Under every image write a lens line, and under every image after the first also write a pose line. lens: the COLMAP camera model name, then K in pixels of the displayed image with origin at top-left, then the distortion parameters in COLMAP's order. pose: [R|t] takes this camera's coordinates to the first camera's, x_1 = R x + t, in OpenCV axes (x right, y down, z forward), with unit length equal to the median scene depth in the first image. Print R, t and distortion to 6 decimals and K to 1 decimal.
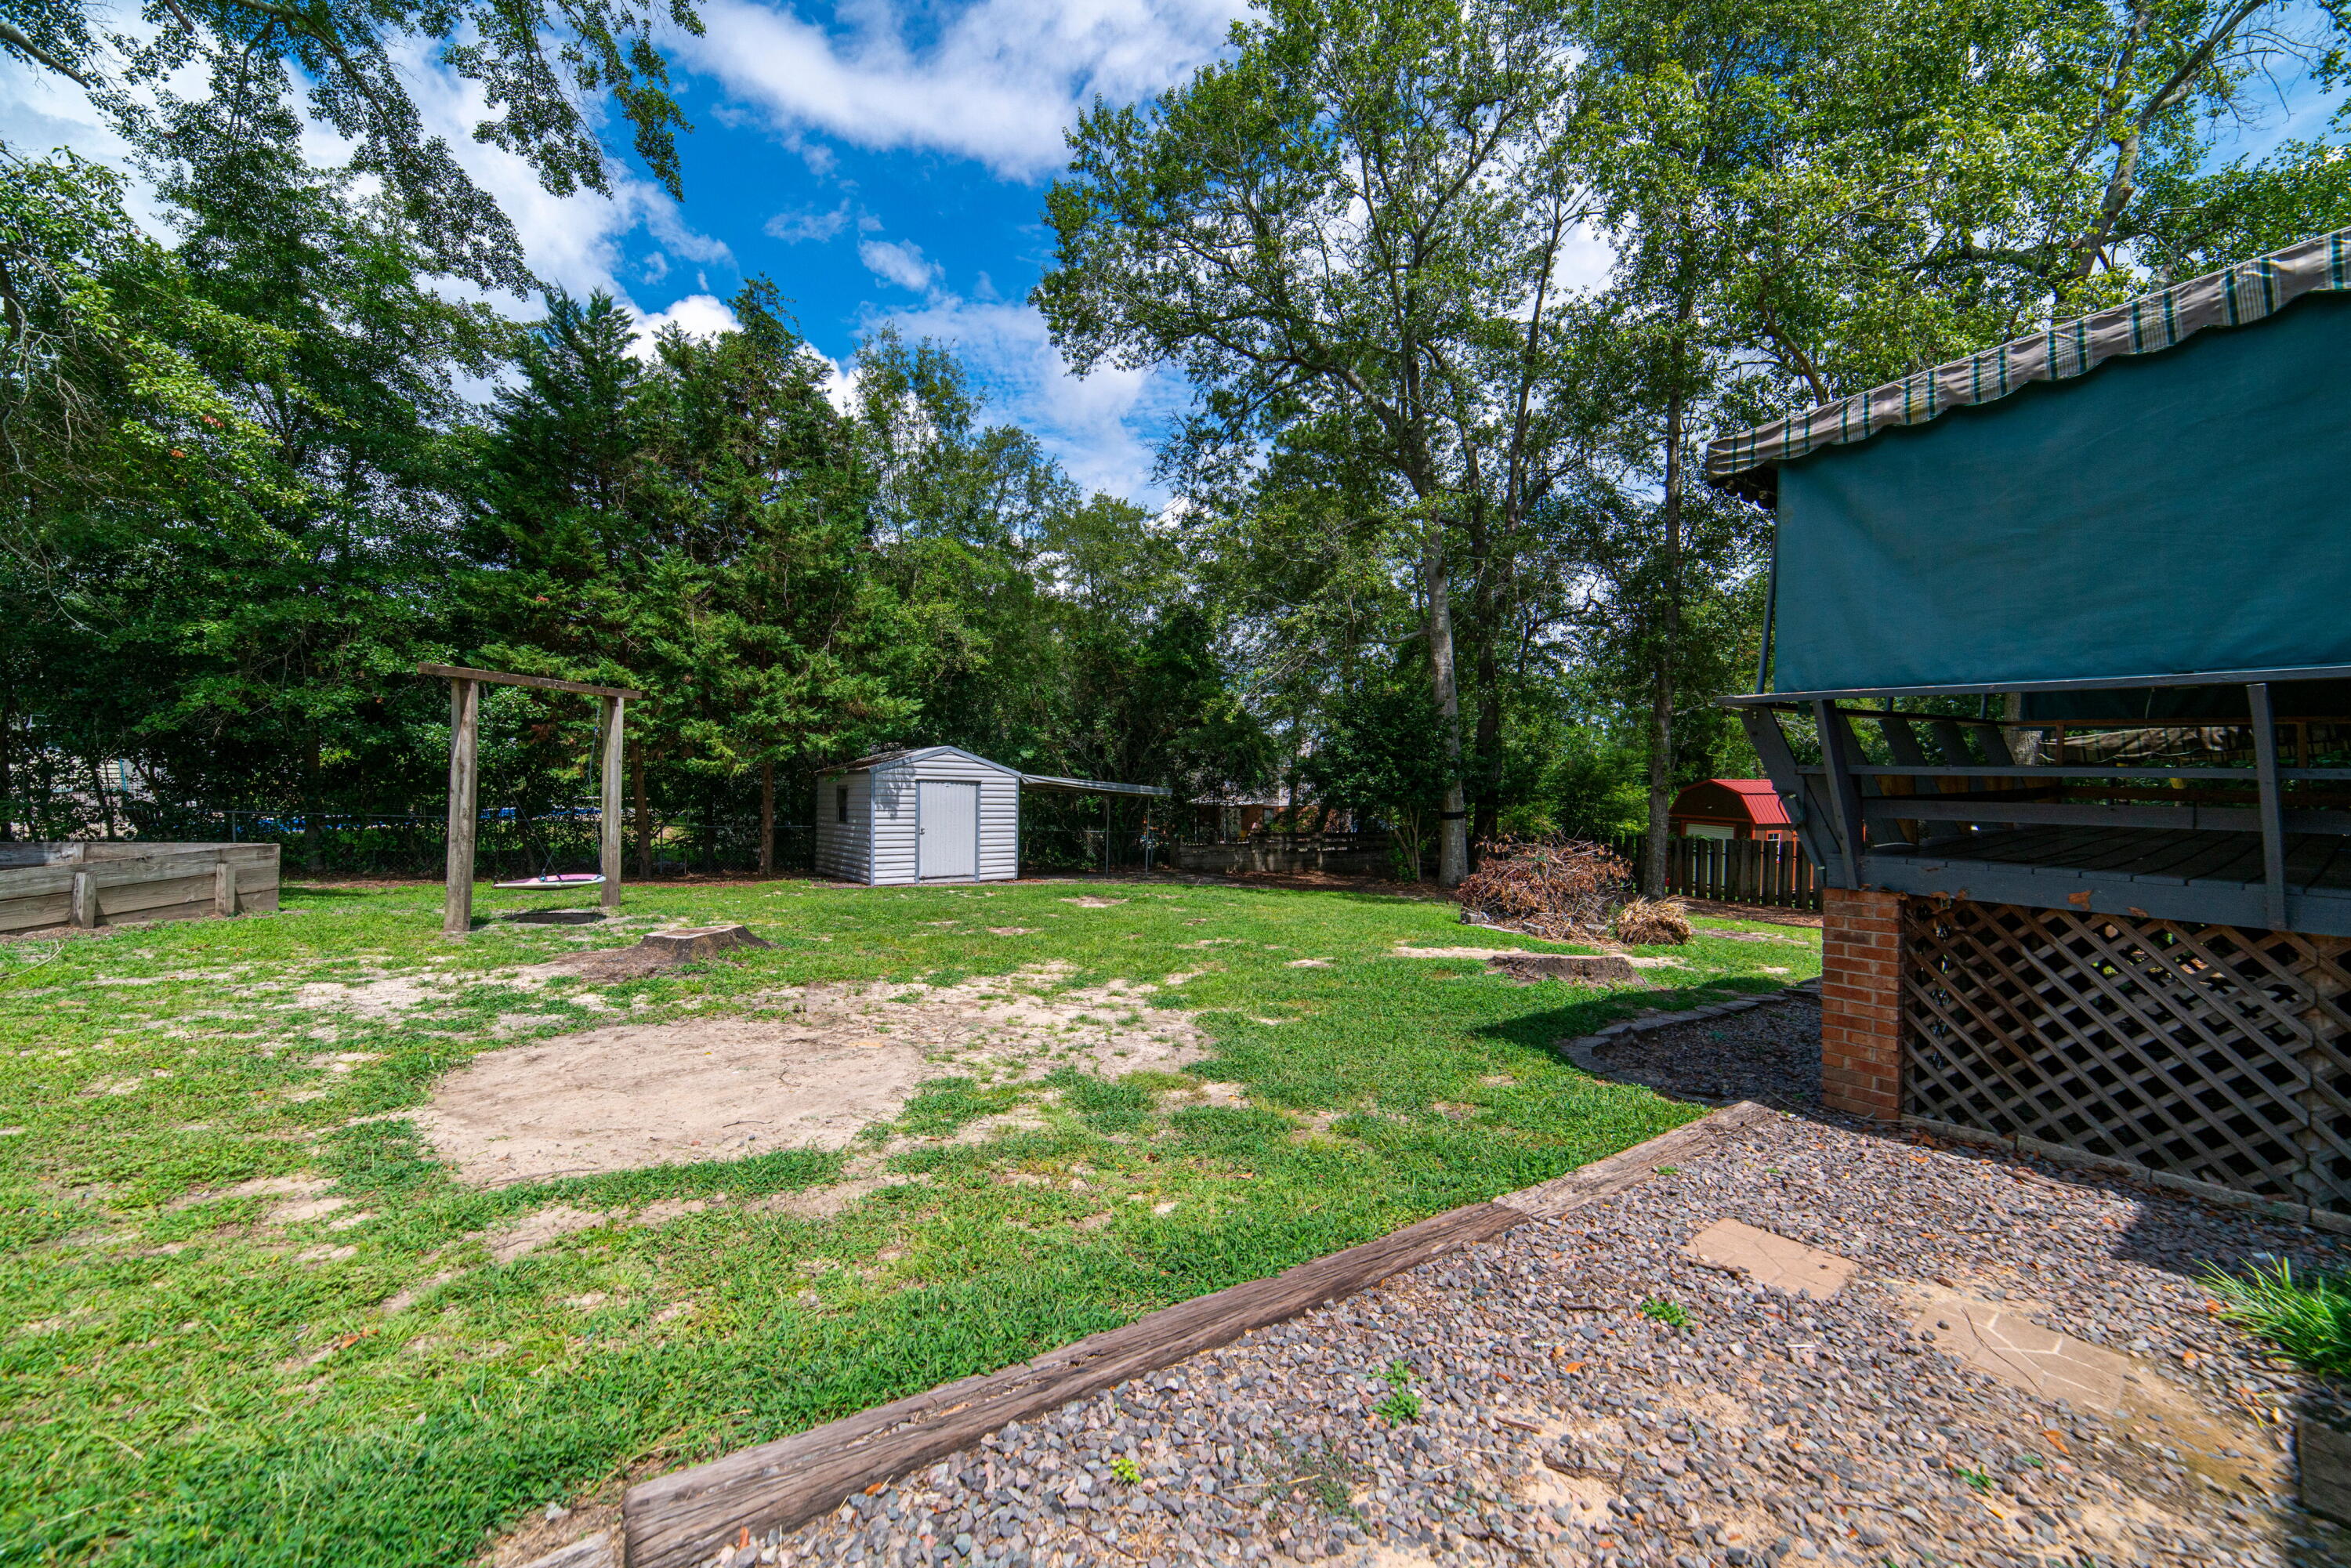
lens RADIAL K [[882.4, 0, 1174.2], [0, 882.4, 797.5], [0, 0, 1]] dist [0.000126, -0.000035]
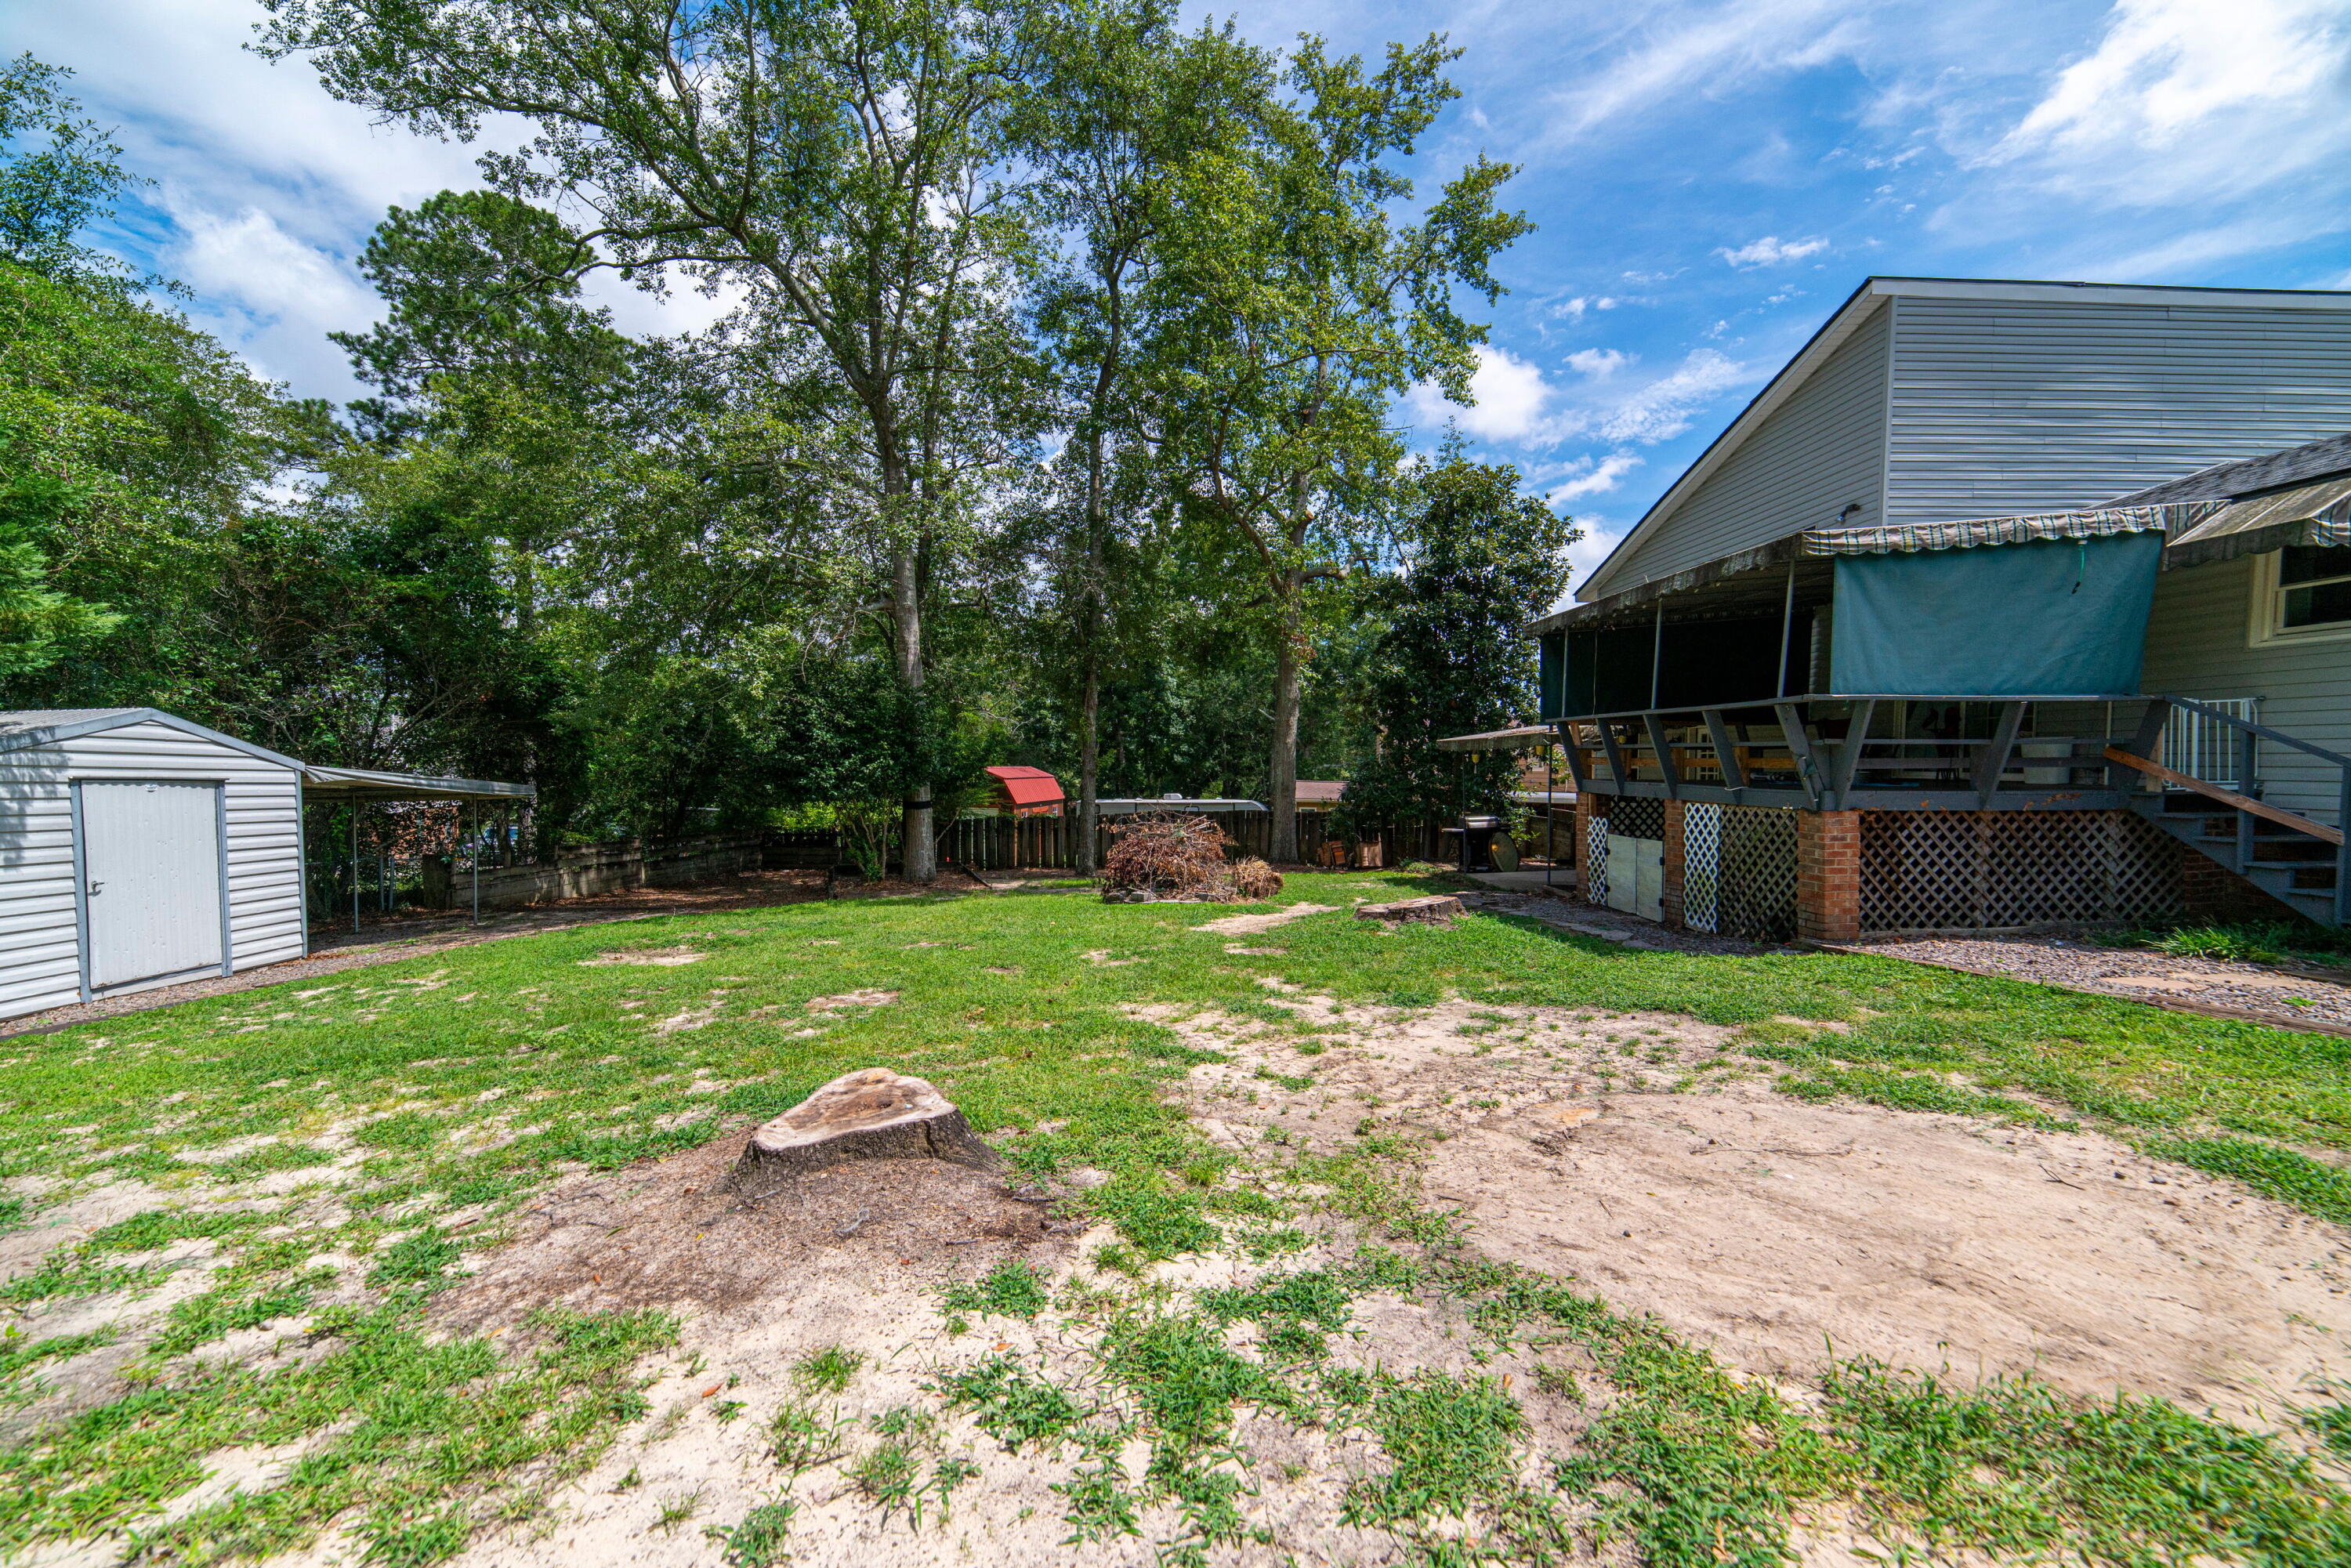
lens RADIAL K [[882.4, 0, 1174.2], [0, 882.4, 797.5], [0, 0, 1]] dist [0.000126, -0.000035]
pose [[0.574924, -0.040081, 0.817225, -0.324592], [0.034422, 0.999100, 0.024785, -0.001943], [-0.817483, 0.013880, 0.575786, 0.247768]]
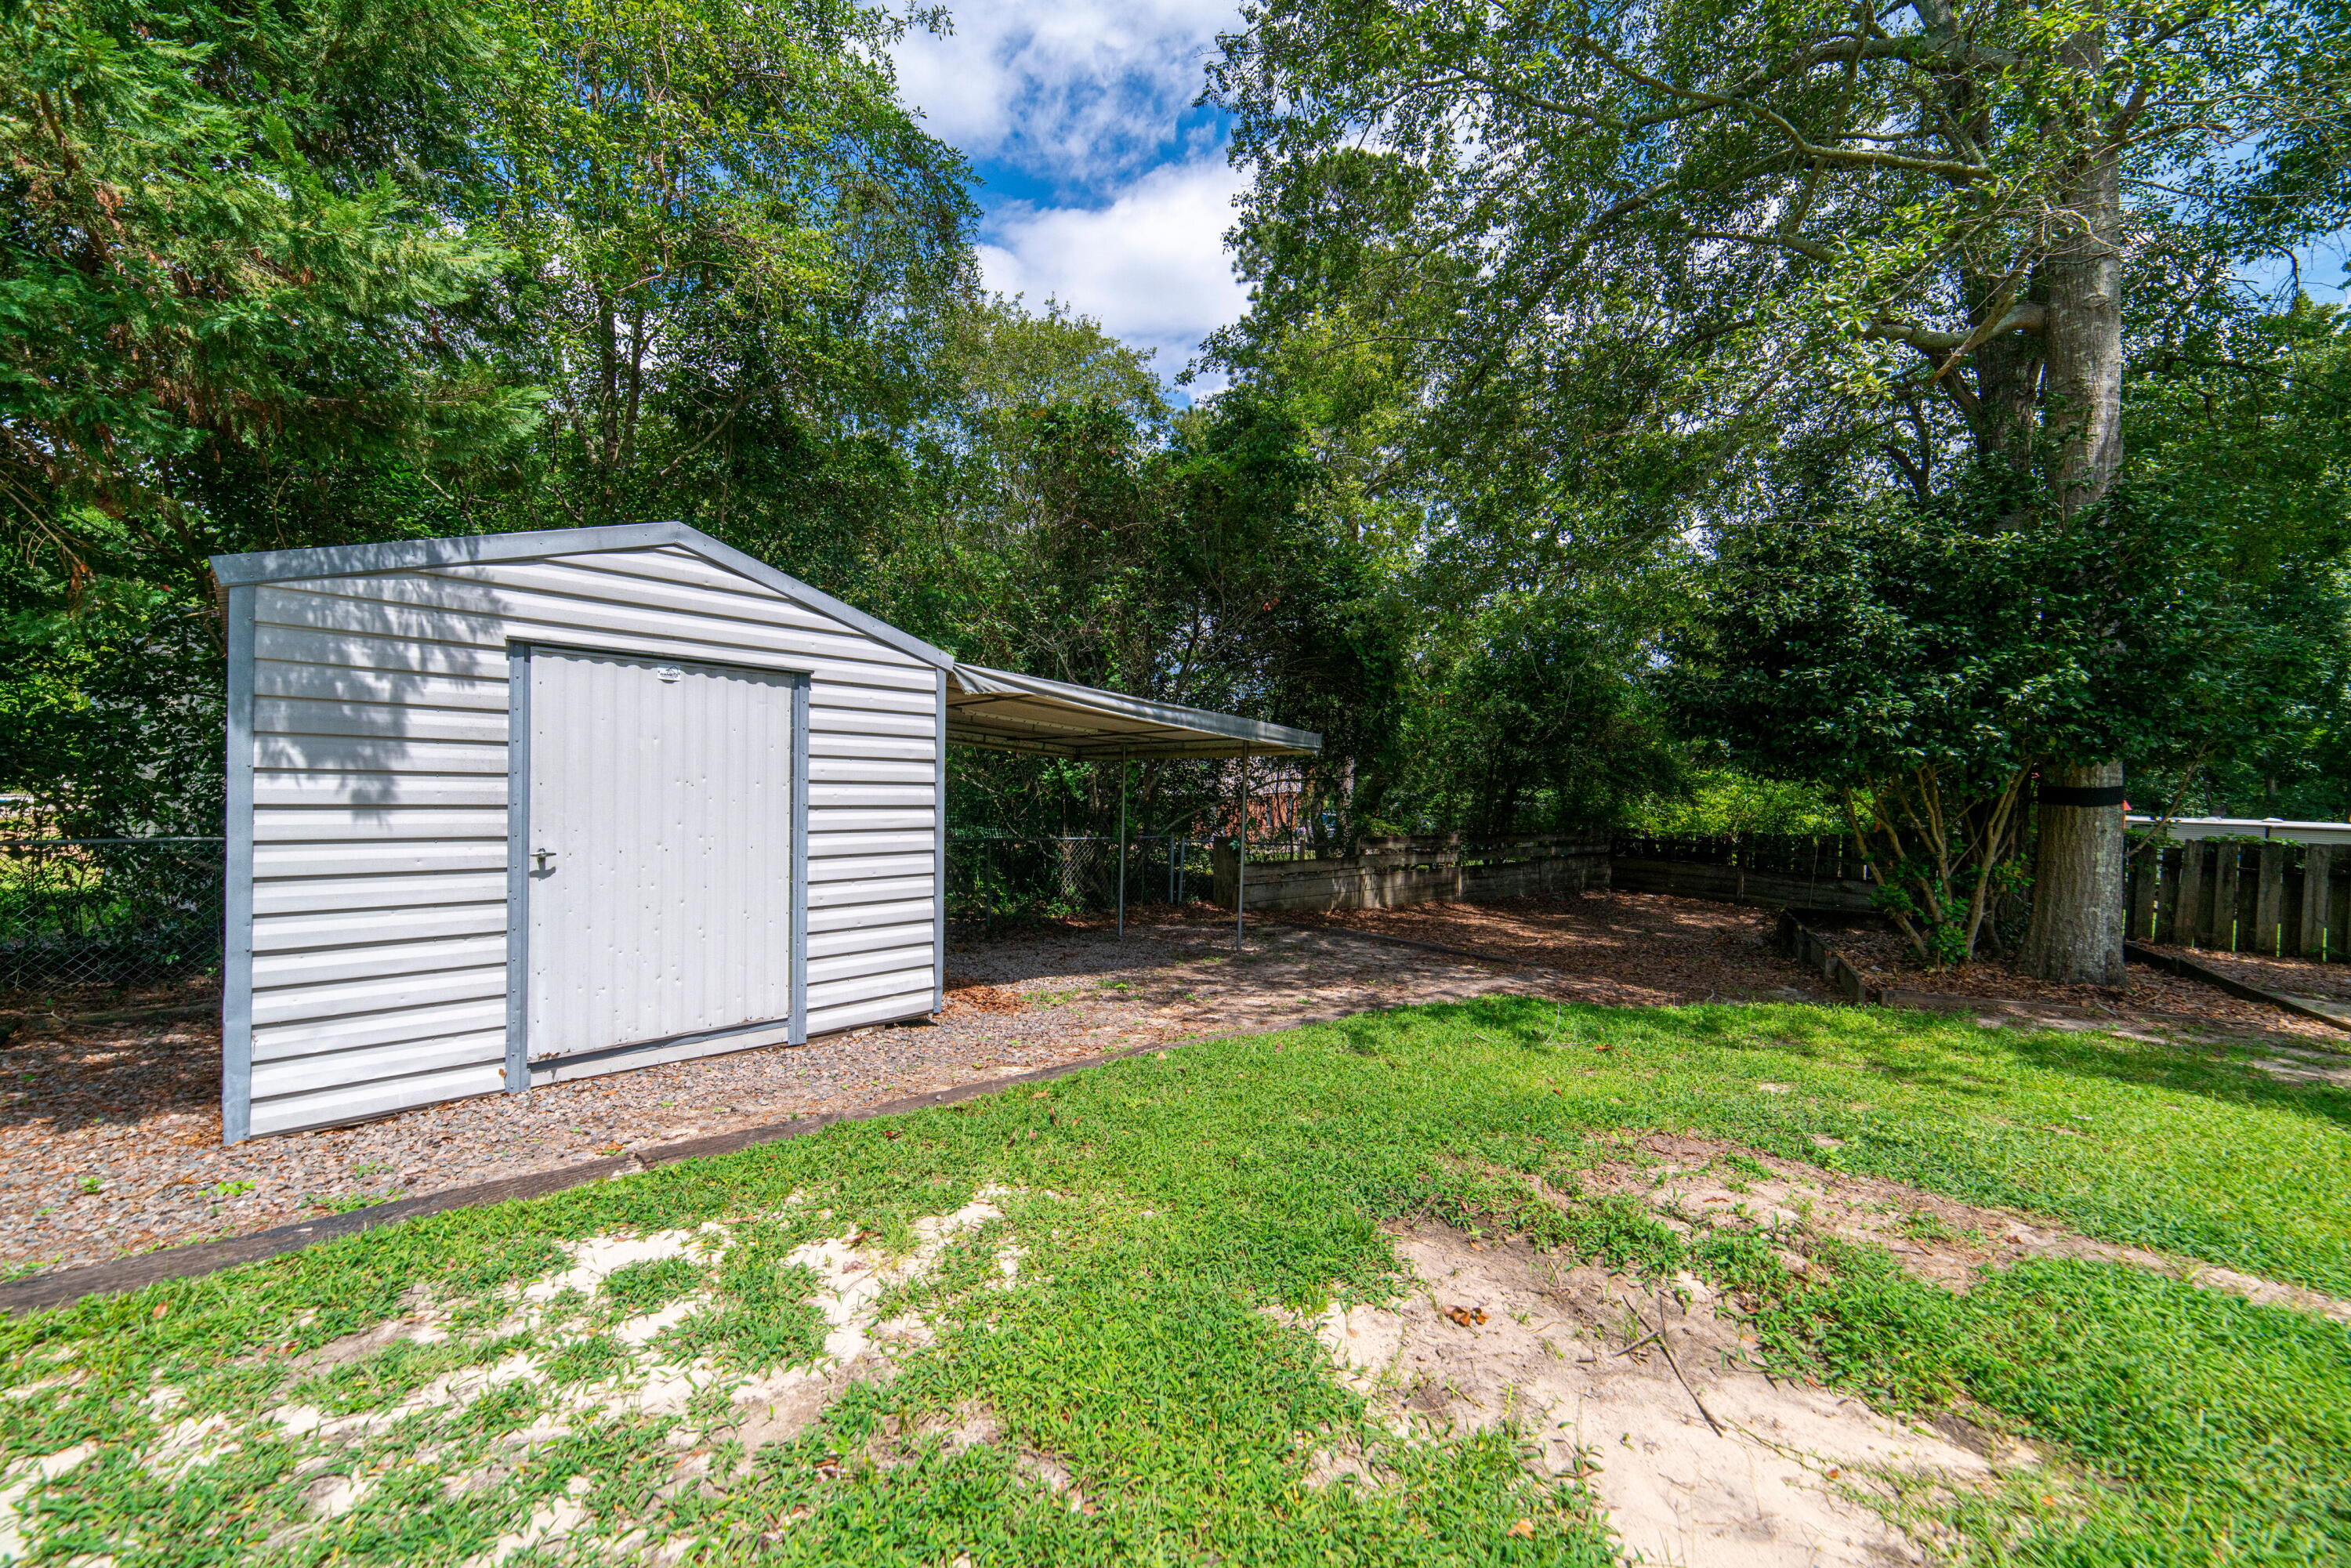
lens RADIAL K [[882.4, 0, 1174.2], [0, 882.4, 797.5], [0, 0, 1]] dist [0.000126, -0.000035]
pose [[0.992732, -0.003852, 0.120281, -0.140558], [0.003472, 0.999988, 0.003366, 0.019666], [-0.120293, -0.002924, 0.992734, 0.717511]]
